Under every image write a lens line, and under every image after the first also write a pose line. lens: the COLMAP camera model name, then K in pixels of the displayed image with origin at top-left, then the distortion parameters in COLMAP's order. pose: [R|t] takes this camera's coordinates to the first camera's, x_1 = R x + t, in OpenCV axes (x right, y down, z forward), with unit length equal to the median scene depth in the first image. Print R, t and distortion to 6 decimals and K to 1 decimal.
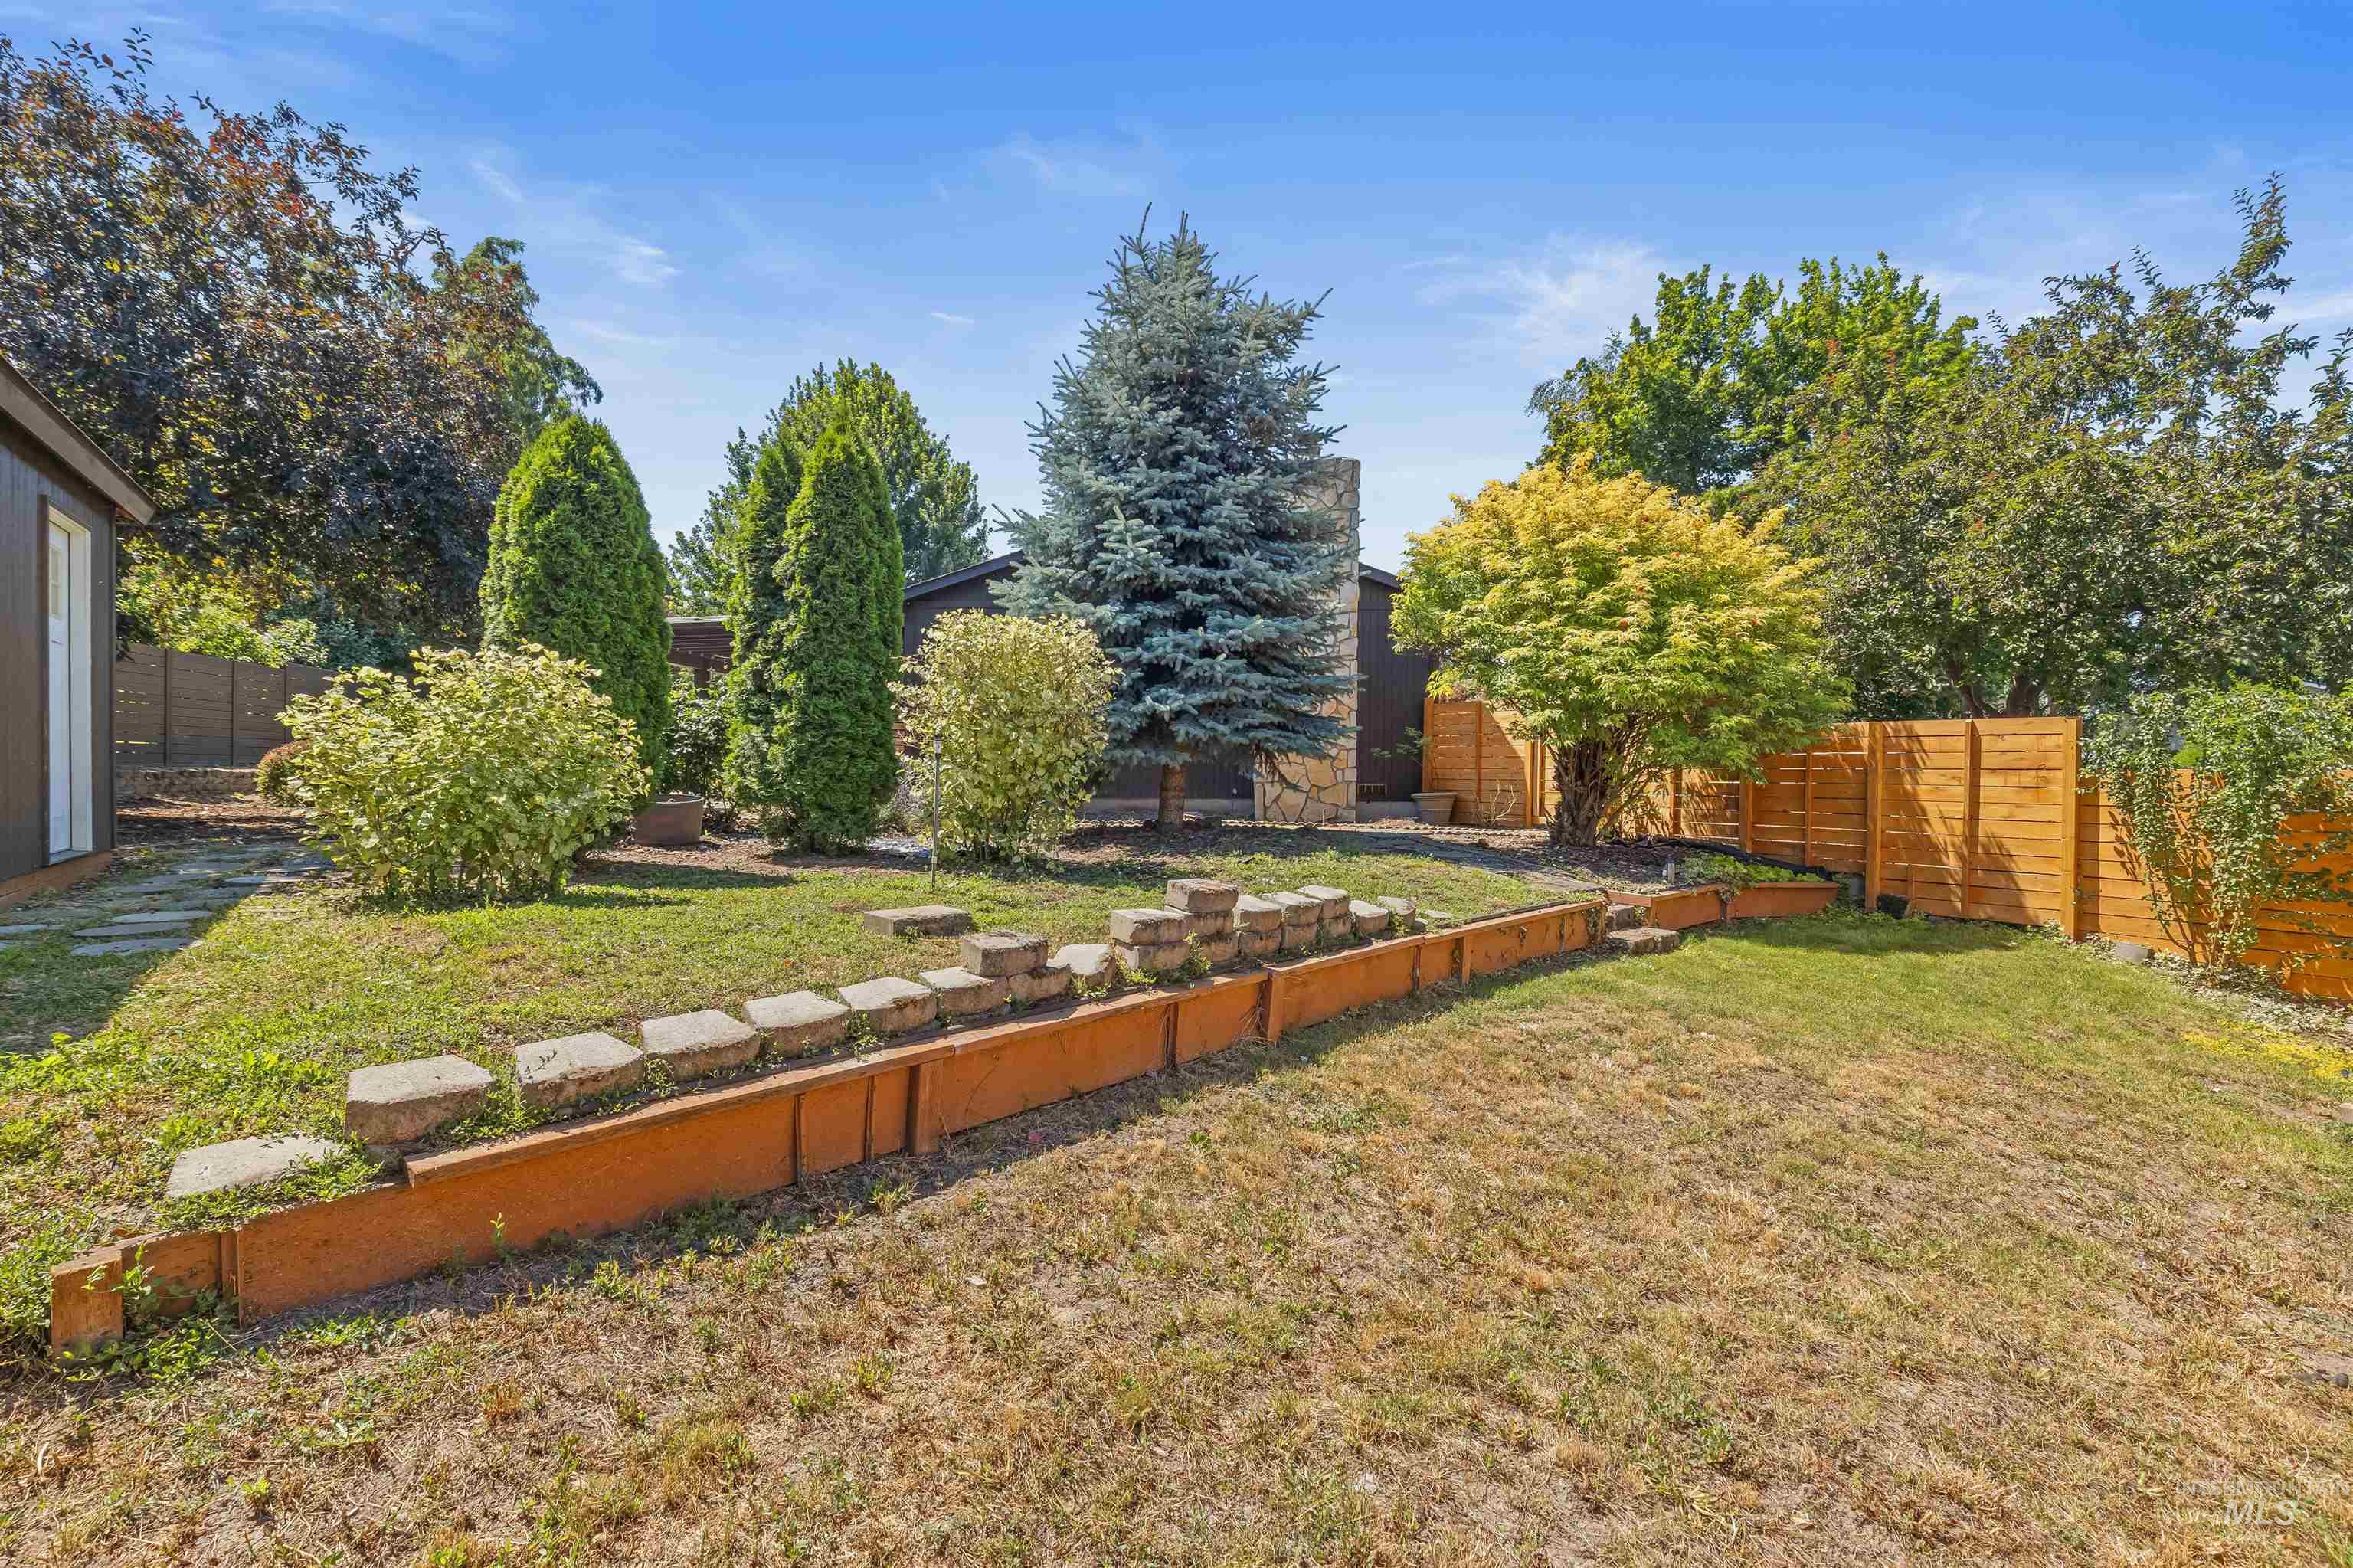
lens RADIAL K [[1064.1, 0, 1172.0], [0, 1064.1, 771.8], [0, 0, 1]] dist [-0.000279, -0.000790]
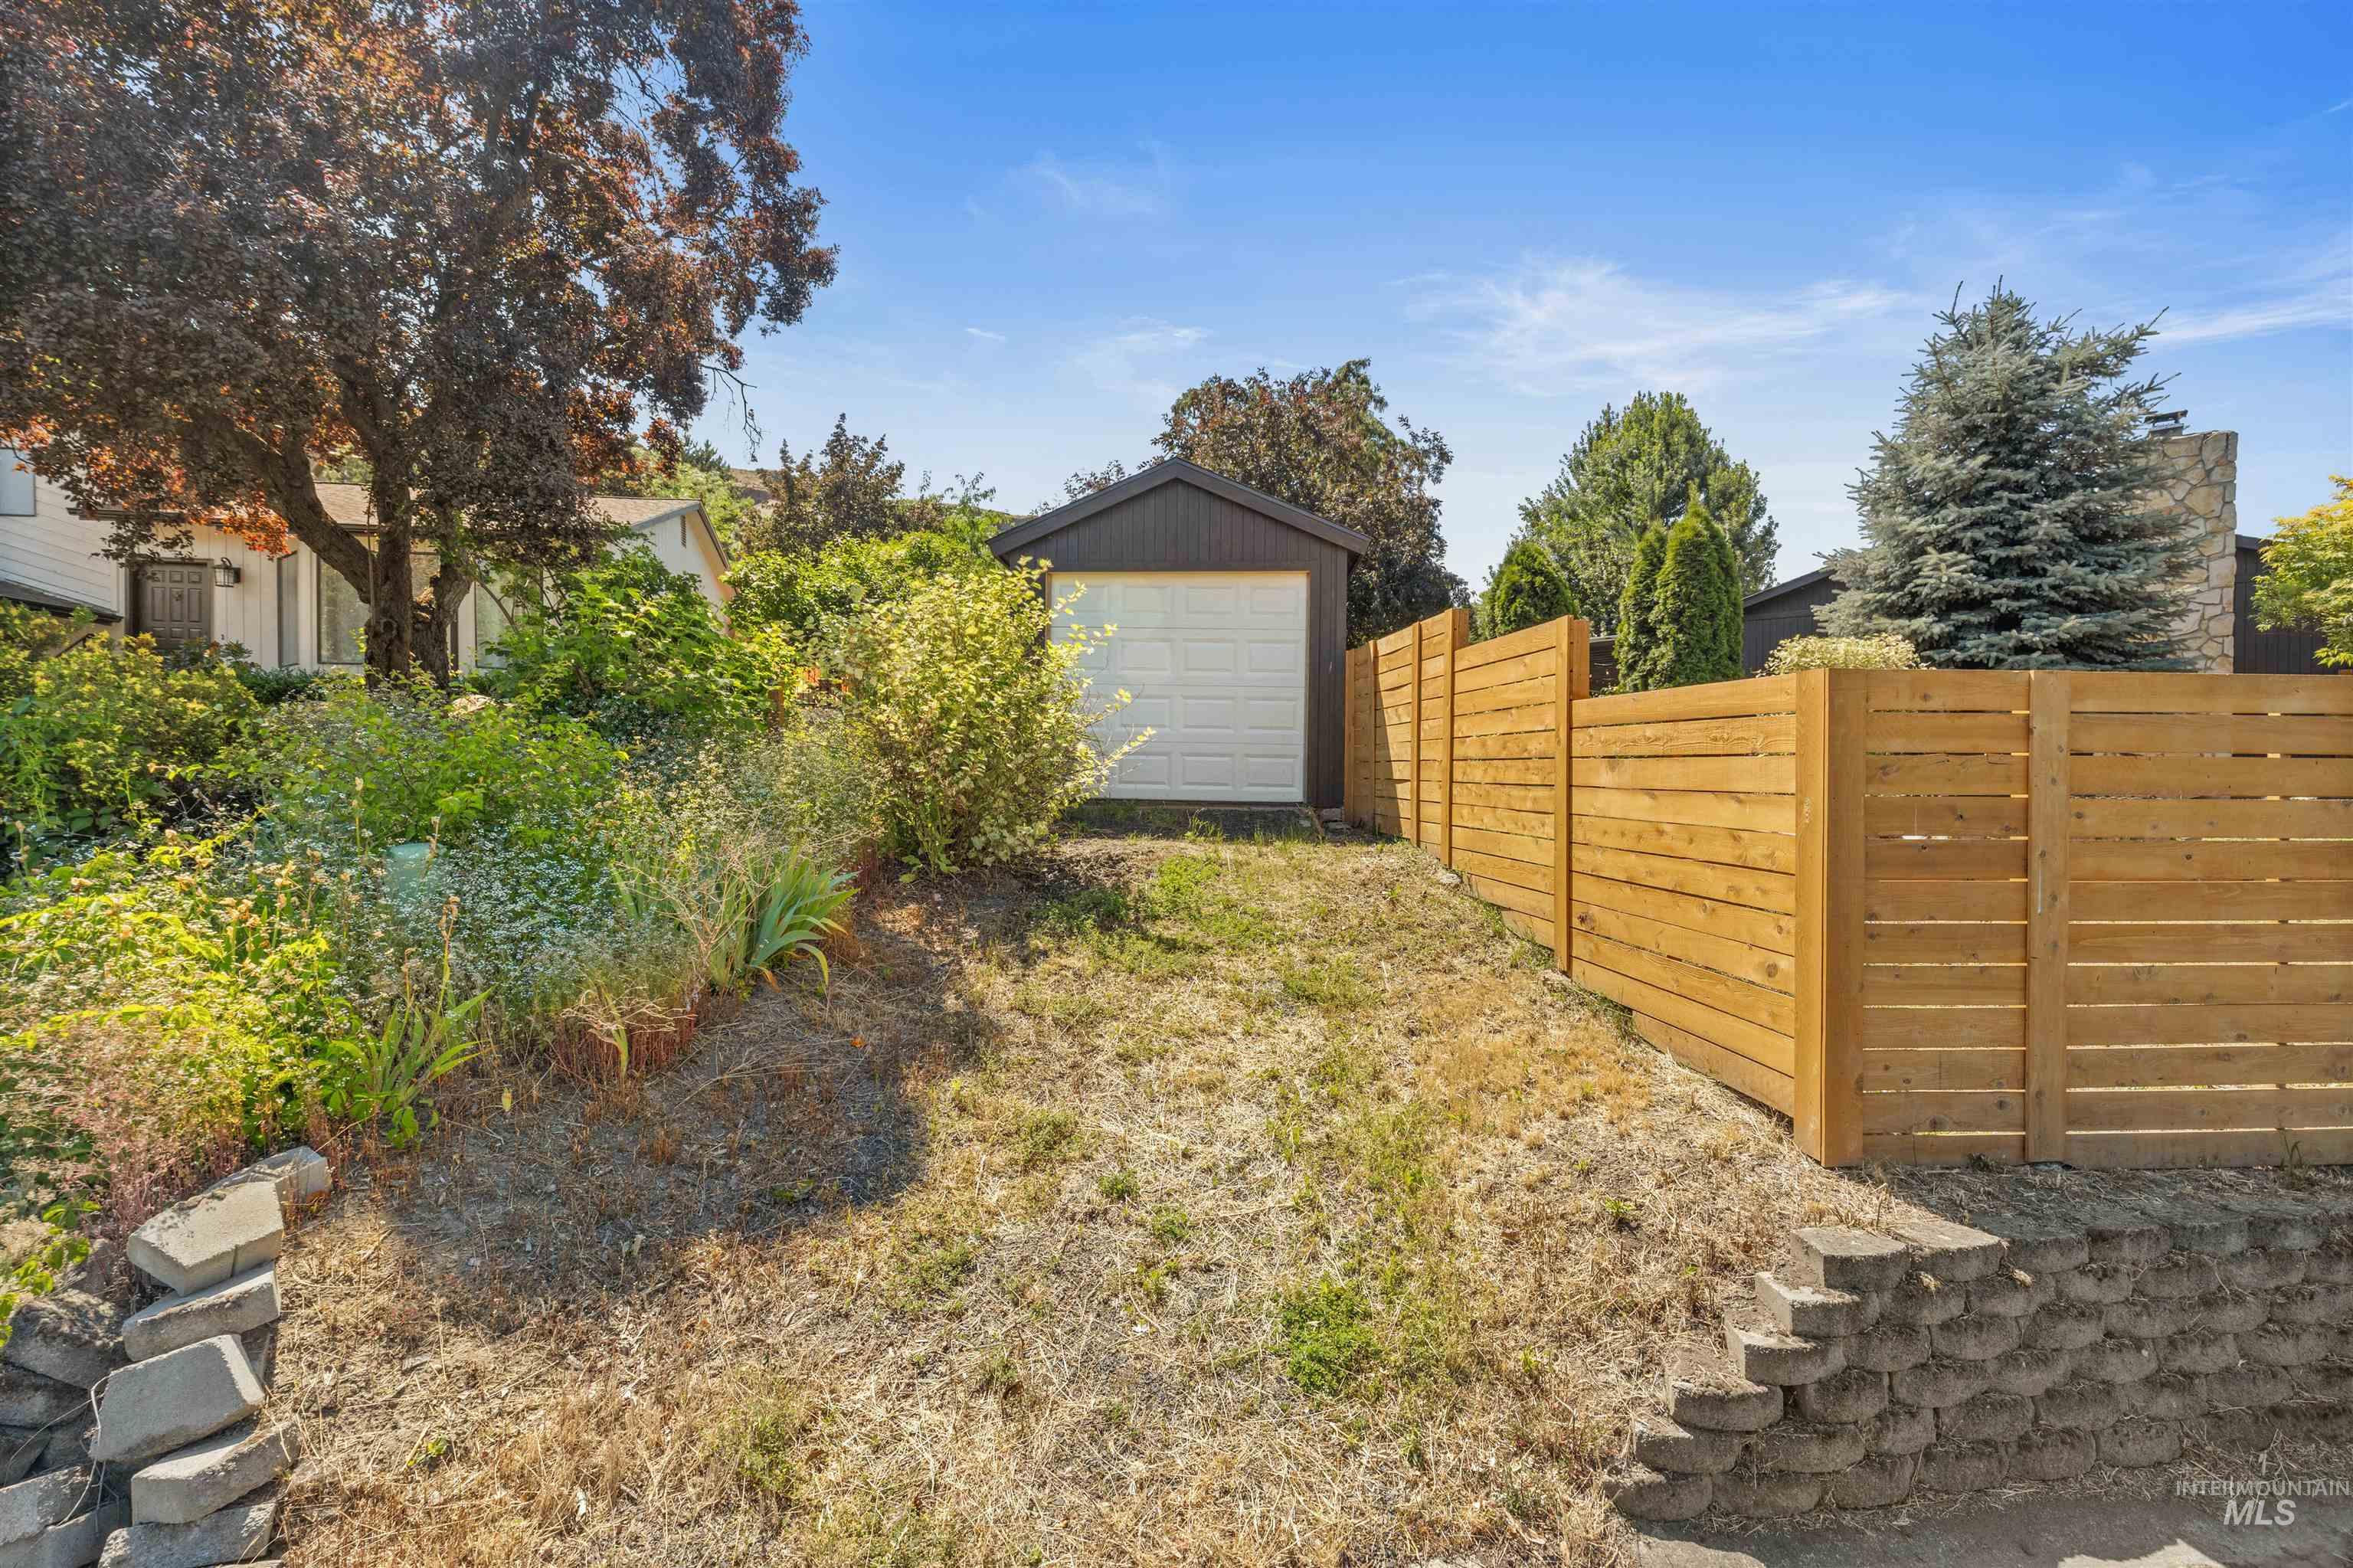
lens RADIAL K [[1064.1, 0, 1172.0], [0, 1064.1, 771.8], [0, 0, 1]] dist [-0.000279, -0.000790]
pose [[0.778530, -0.005560, -0.627583, 0.037558], [0.004179, 0.999985, -0.003675, 0.028596], [0.627593, 0.000238, 0.778541, -0.549393]]
